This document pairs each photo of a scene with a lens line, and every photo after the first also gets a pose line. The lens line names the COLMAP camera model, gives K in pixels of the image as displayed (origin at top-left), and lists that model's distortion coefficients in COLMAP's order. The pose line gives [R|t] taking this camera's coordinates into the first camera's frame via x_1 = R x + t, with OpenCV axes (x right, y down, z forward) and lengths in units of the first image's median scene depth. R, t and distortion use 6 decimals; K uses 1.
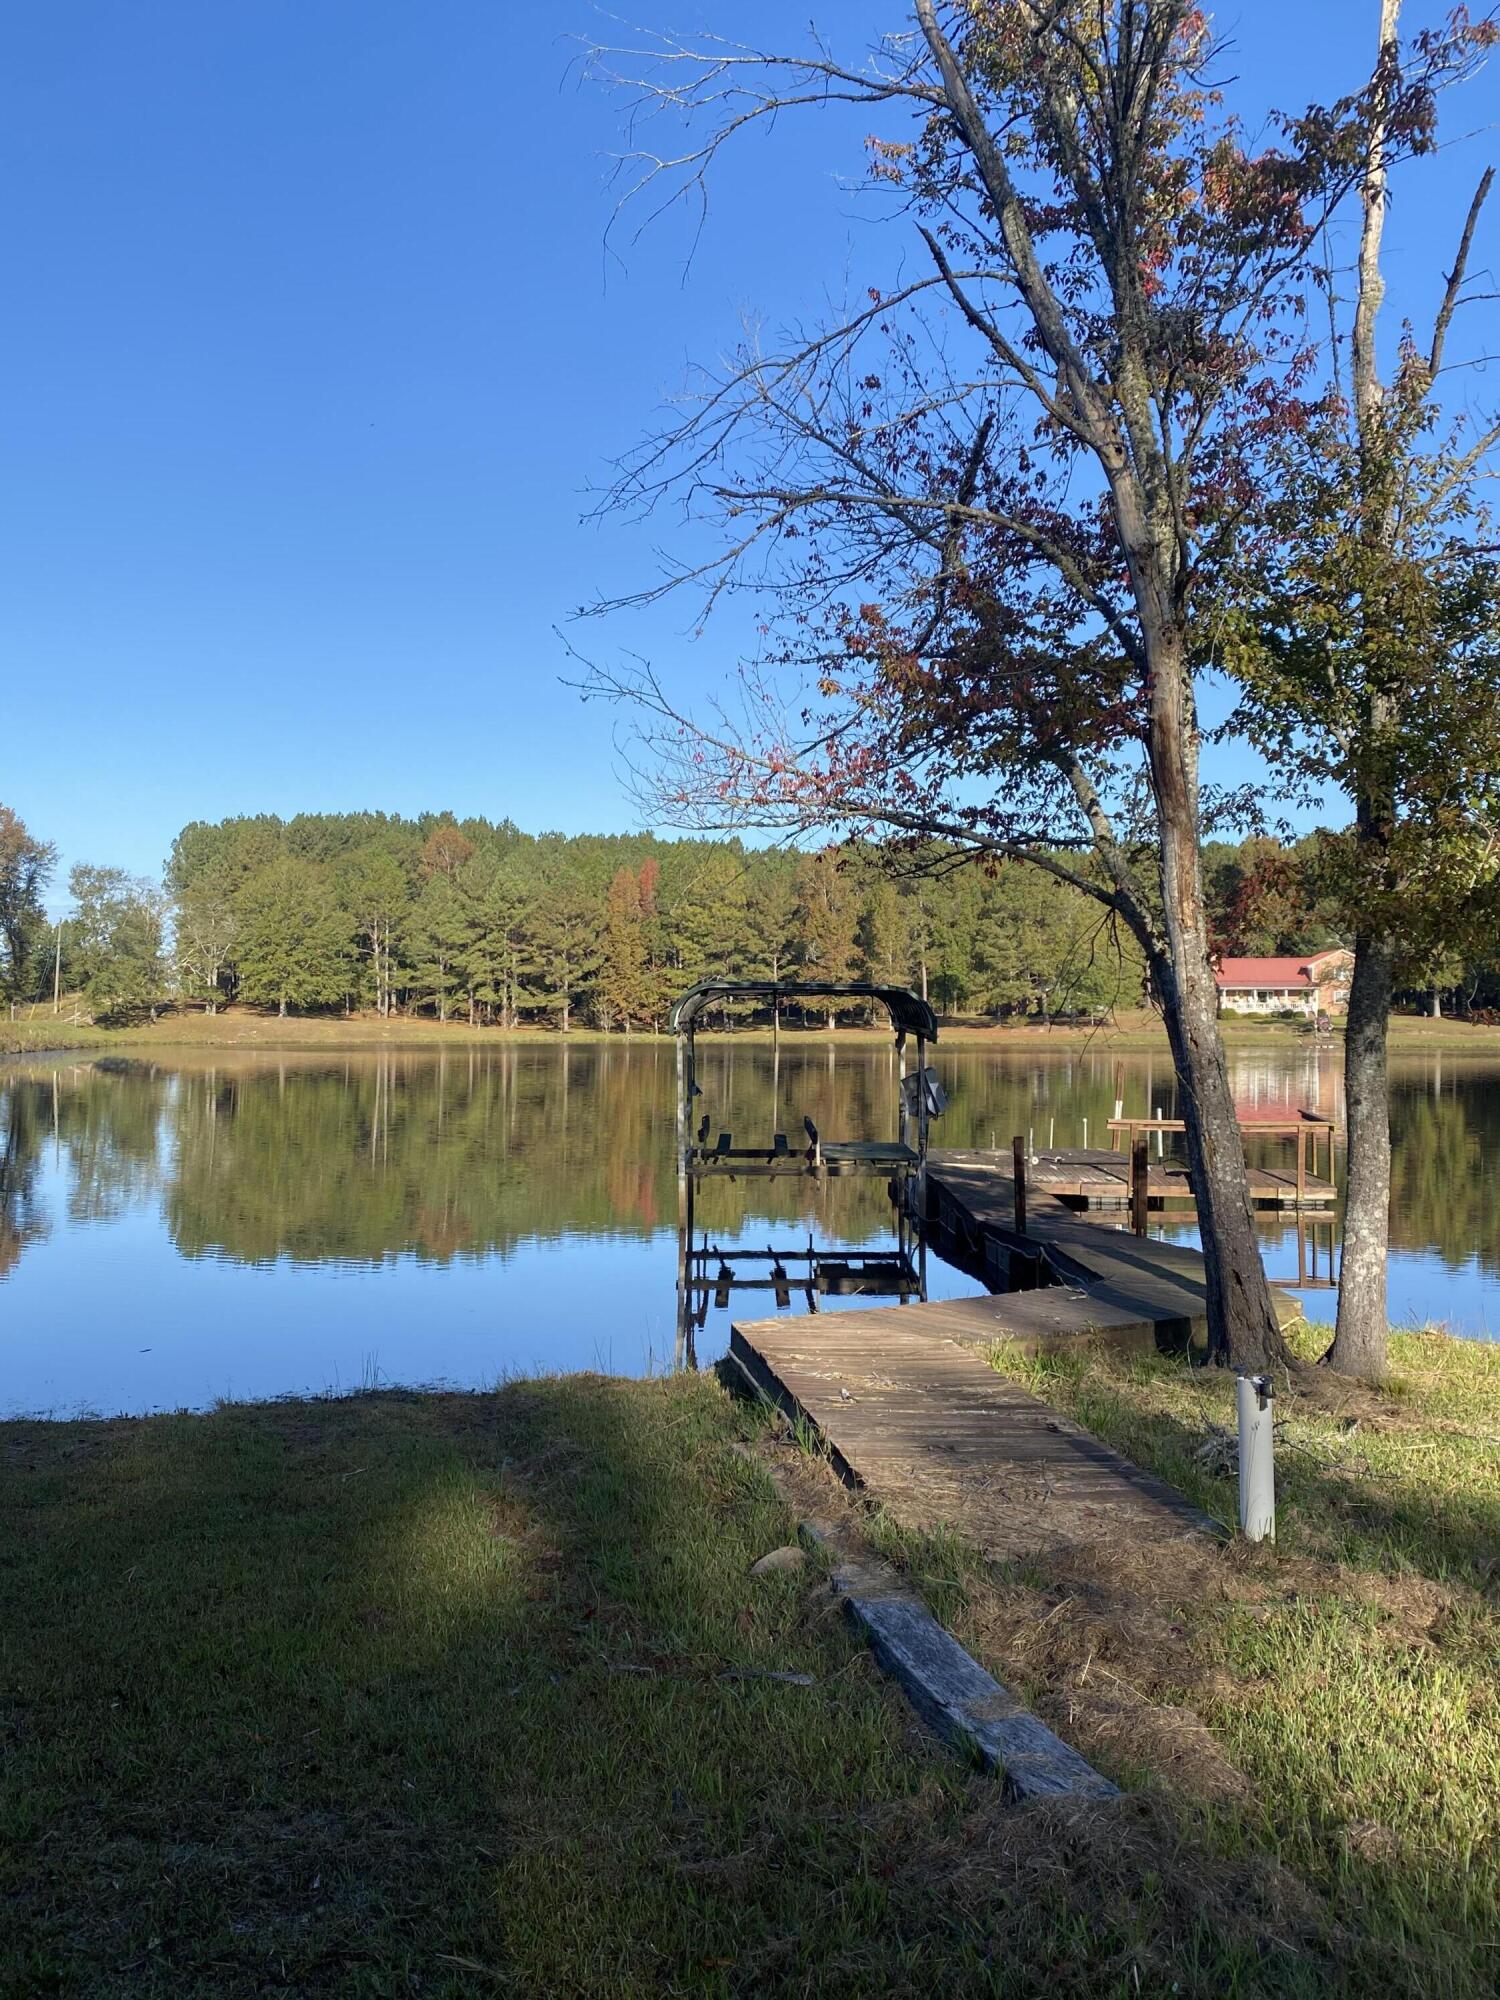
lens RADIAL K [[1722.8, 0, 750.0], [0, 1722.8, 1000.0], [0, 0, 1]] dist [0.079298, -0.005979]
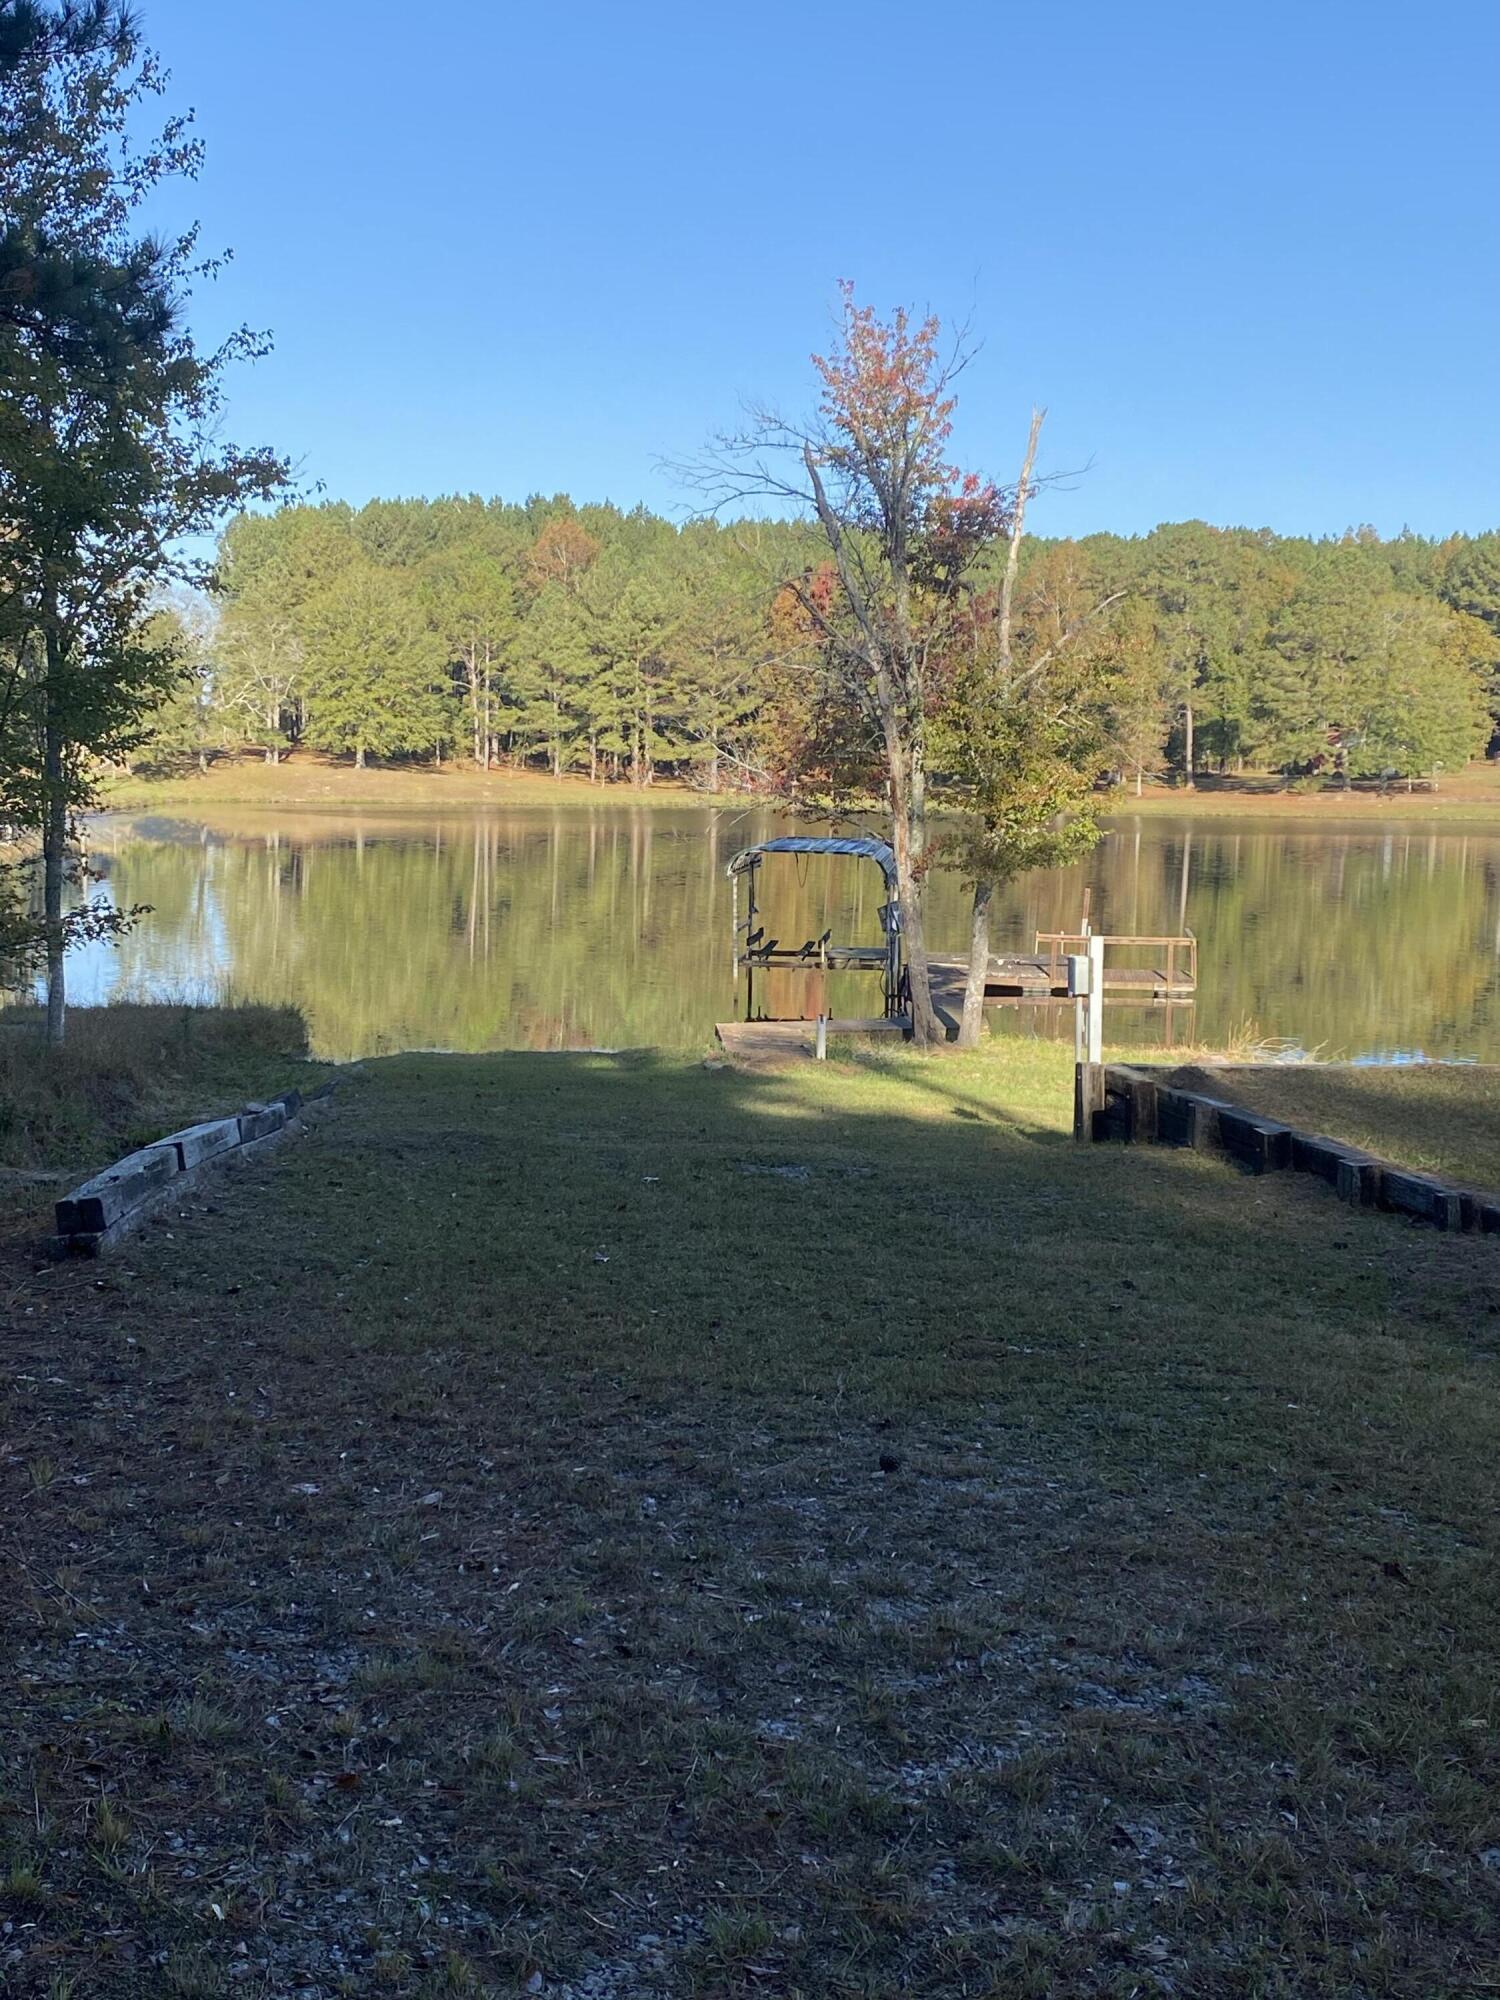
lens RADIAL K [[2567.5, 0, 750.0], [0, 2567.5, 1000.0], [0, 0, 1]] dist [-0.016413, -0.000930]
pose [[0.995182, 0.022134, -0.095517, 0.021566], [-0.011700, 0.994034, 0.108444, -0.013786], [0.097348, -0.106804, 0.989503, -0.149031]]
